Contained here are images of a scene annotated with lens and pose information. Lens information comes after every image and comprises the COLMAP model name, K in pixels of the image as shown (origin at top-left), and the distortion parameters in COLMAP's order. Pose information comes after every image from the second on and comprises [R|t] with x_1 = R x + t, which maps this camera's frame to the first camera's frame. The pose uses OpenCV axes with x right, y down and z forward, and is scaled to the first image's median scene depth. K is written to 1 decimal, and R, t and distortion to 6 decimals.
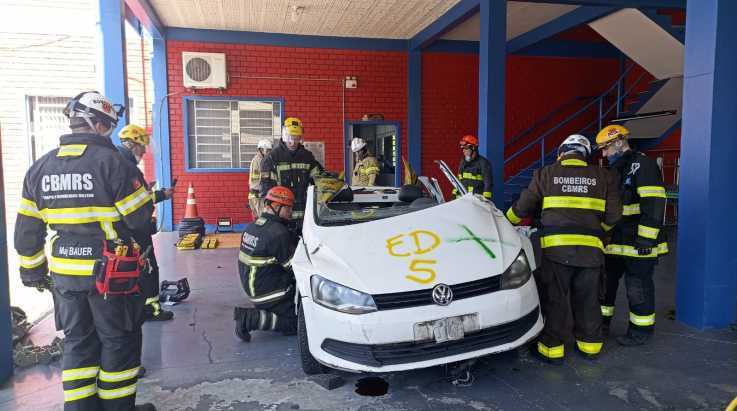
lens RADIAL K [[513.2, 0, 372.7], [0, 513.2, 201.5], [0, 0, 1]] dist [0.003384, -0.004388]
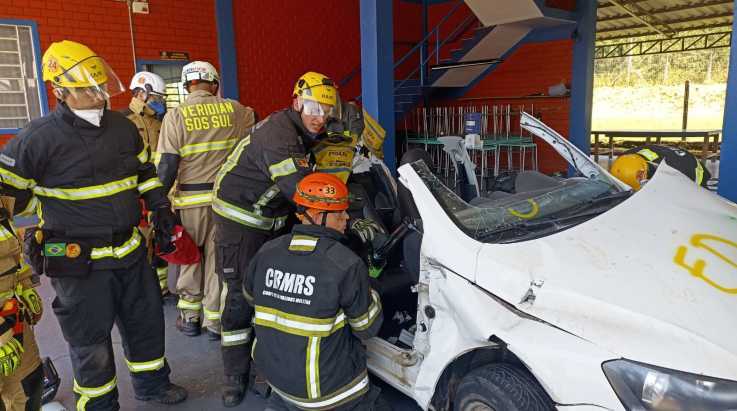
lens RADIAL K [[513.2, 0, 369.1], [0, 513.2, 203.9], [0, 0, 1]] dist [0.003384, -0.004388]
pose [[0.872278, -0.101906, 0.478274, -0.150565], [0.055750, 0.992392, 0.109771, -0.016891], [-0.485821, -0.069087, 0.871323, 0.214249]]
